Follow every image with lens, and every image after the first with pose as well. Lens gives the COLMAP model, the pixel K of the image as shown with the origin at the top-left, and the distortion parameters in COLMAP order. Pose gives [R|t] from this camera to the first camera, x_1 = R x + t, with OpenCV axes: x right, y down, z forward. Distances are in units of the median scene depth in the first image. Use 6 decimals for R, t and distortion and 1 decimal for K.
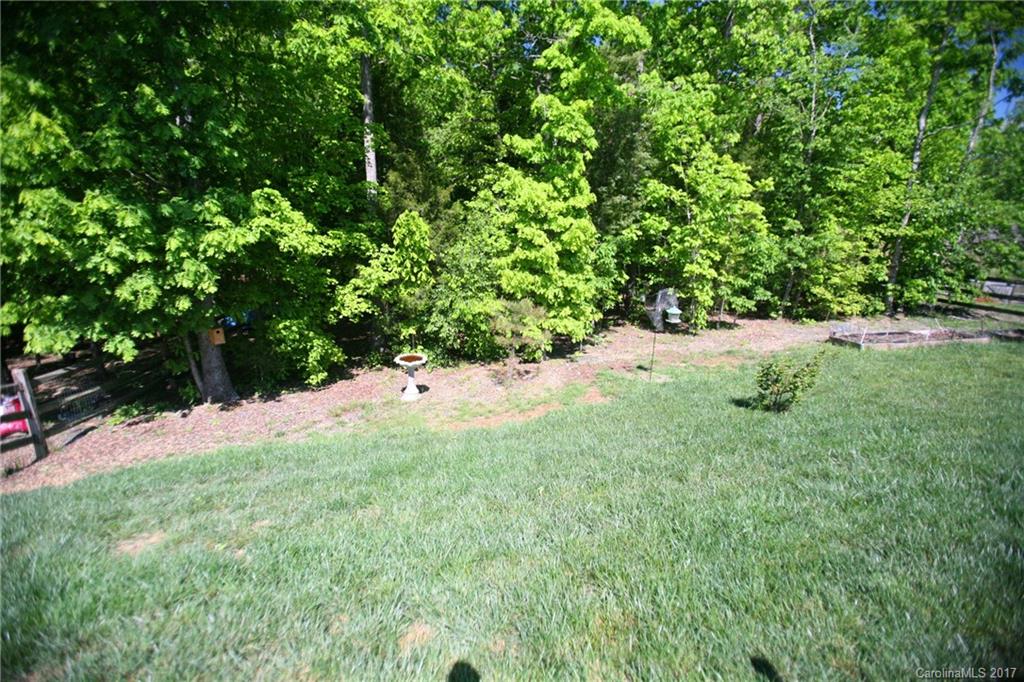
lens RADIAL K [[477.8, 0, 512.2], [0, 477.8, 337.9], [0, 0, 1]] dist [-0.068145, 0.031175]
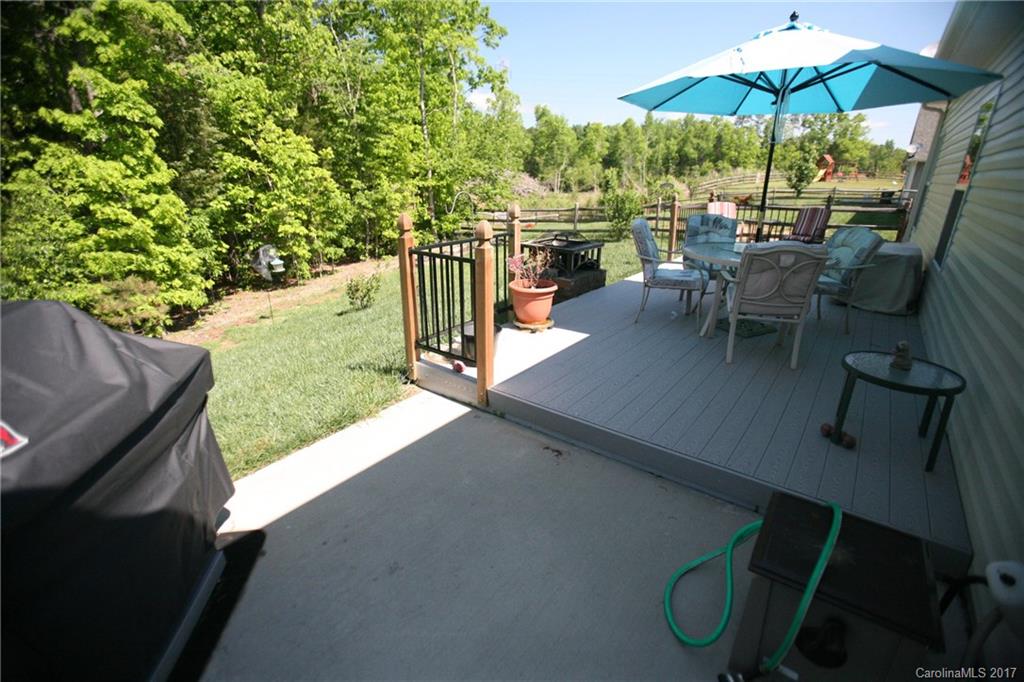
lens RADIAL K [[477.8, 0, 512.2], [0, 477.8, 337.9], [0, 0, 1]] dist [-0.068145, 0.031175]
pose [[0.696922, -0.271203, 0.663888, -0.072311], [0.224338, 0.961721, 0.157369, 0.056245], [-0.681155, 0.039261, 0.731086, -0.220868]]
